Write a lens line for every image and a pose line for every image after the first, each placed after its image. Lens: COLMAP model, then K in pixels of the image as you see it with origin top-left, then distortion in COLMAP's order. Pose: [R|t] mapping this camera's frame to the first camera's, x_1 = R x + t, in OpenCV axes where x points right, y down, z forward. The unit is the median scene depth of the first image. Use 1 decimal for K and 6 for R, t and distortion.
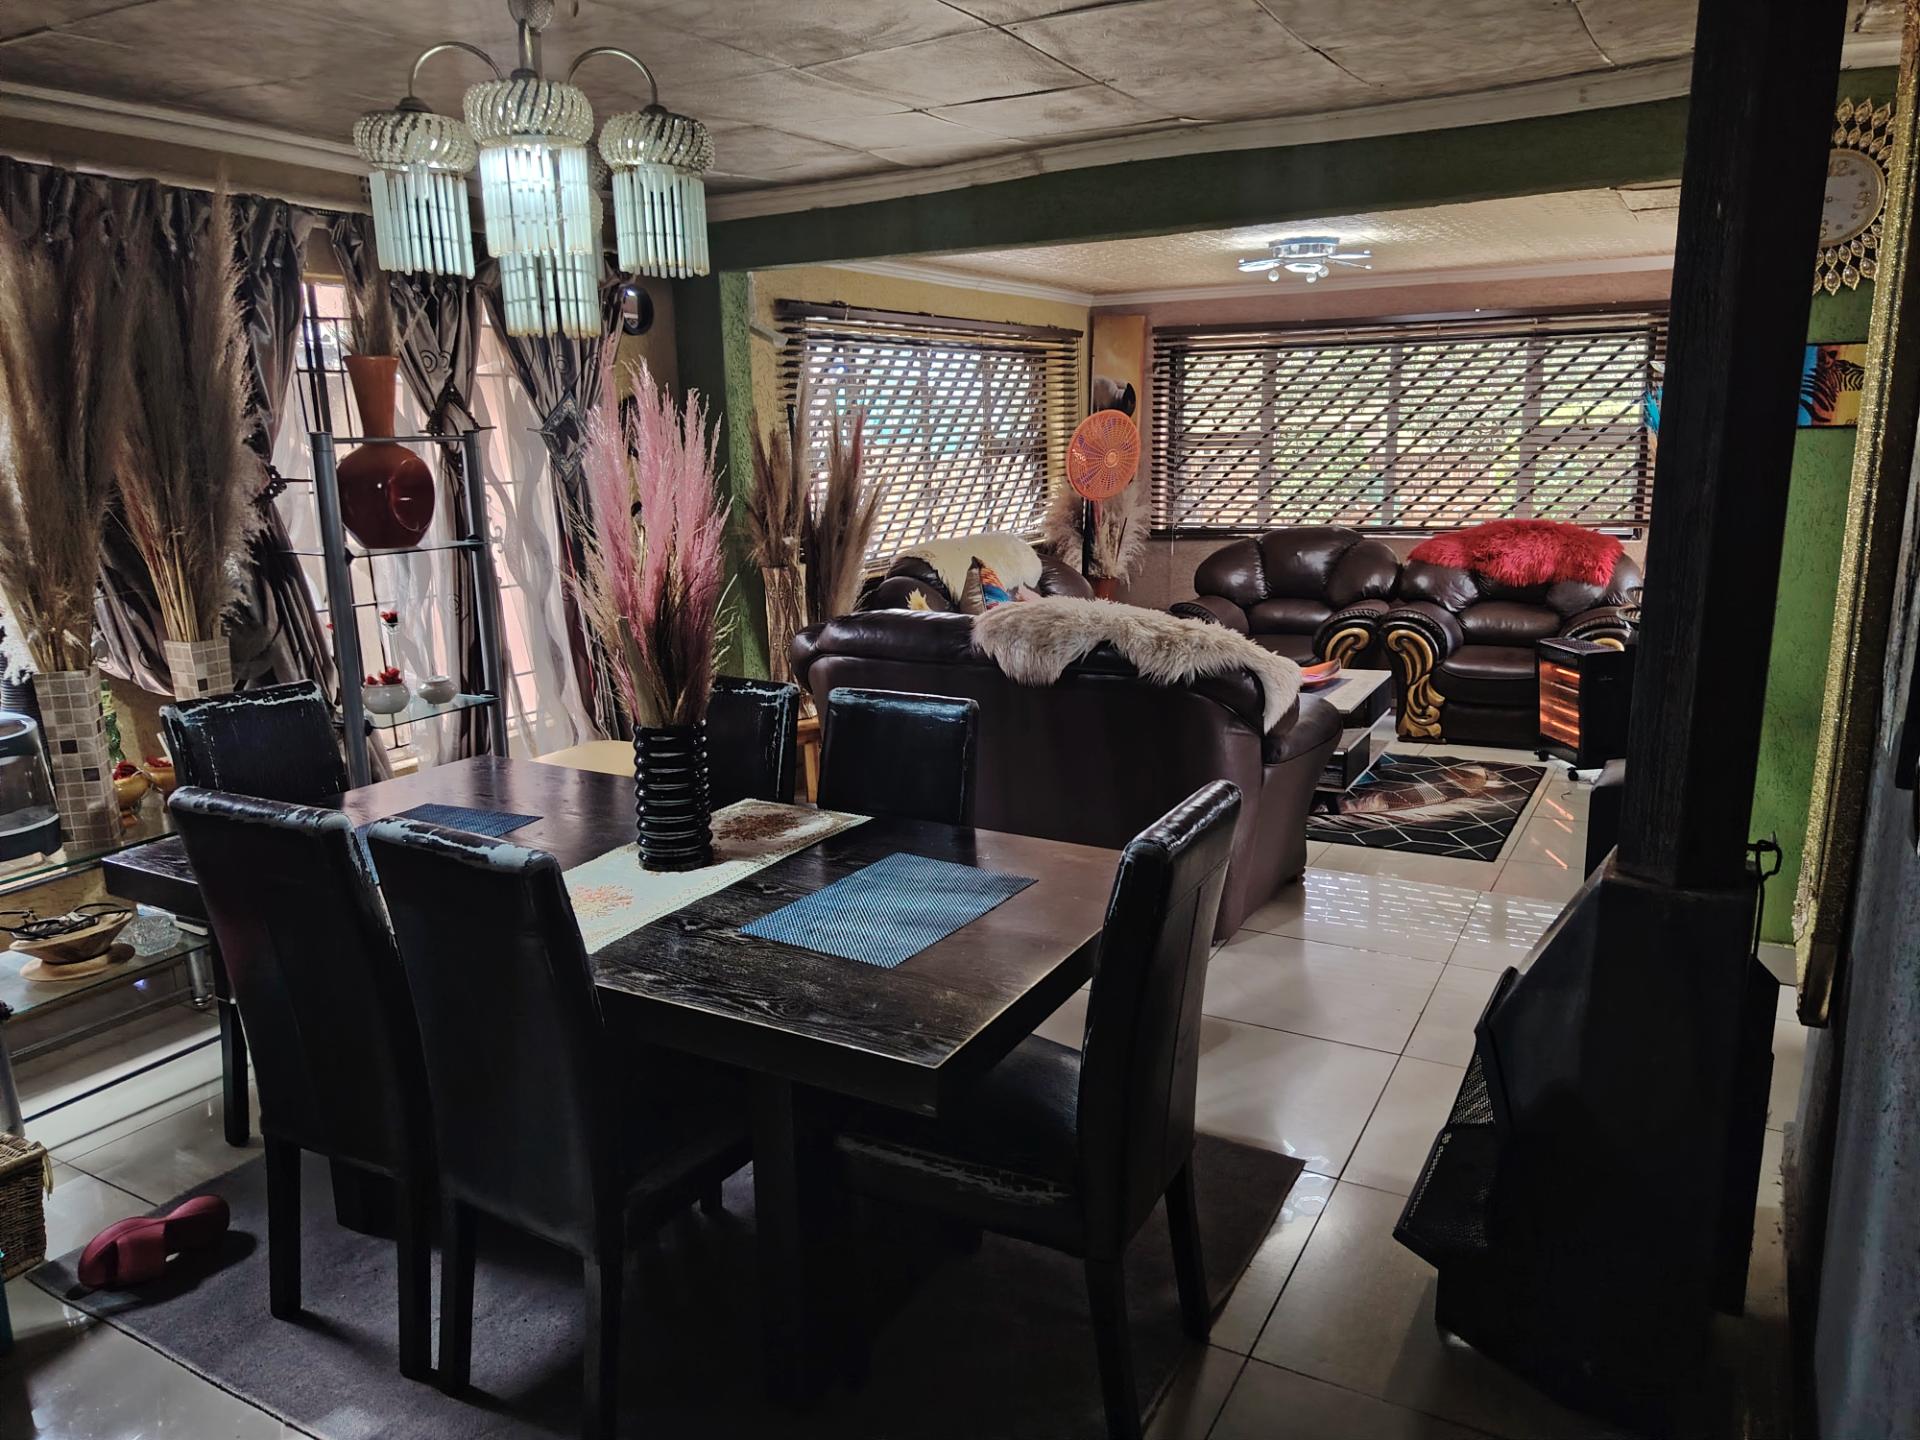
lens RADIAL K [[1328.5, 0, 947.5], [0, 1328.5, 705.5], [0, 0, 1]] dist [0.049165, -0.066096]
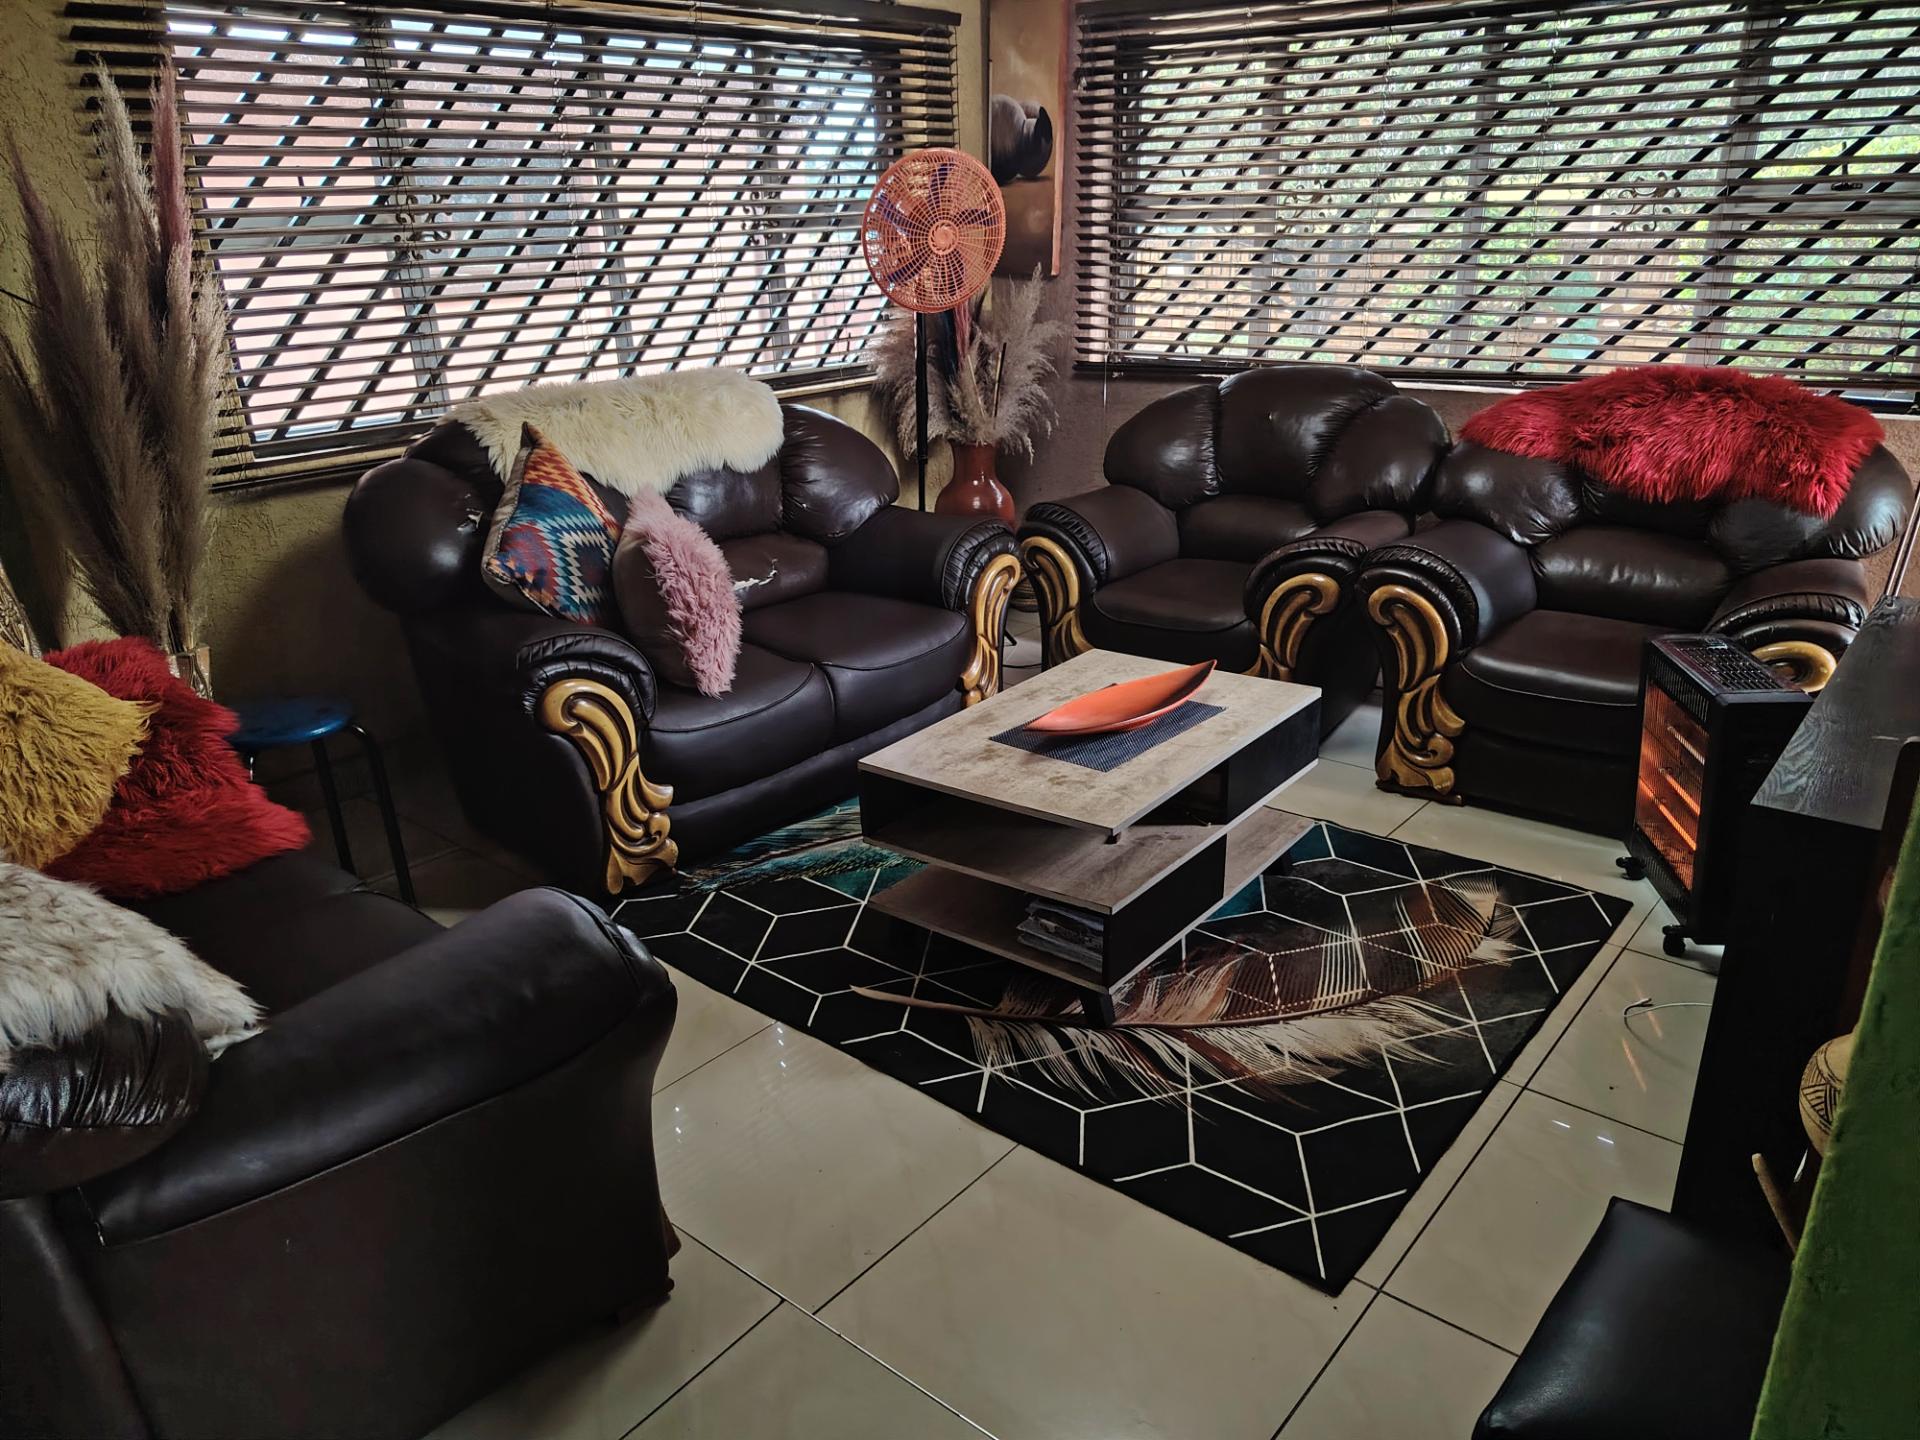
lens RADIAL K [[1328.5, 0, 971.6], [0, 1328.5, 726.6], [0, 0, 1]] dist [0.049165, -0.066096]
pose [[0.987035, 0.063816, -0.147273, 0.240843], [-0.039378, 0.985798, 0.163251, -0.075688], [0.155600, -0.155335, 0.975530, 0.429115]]
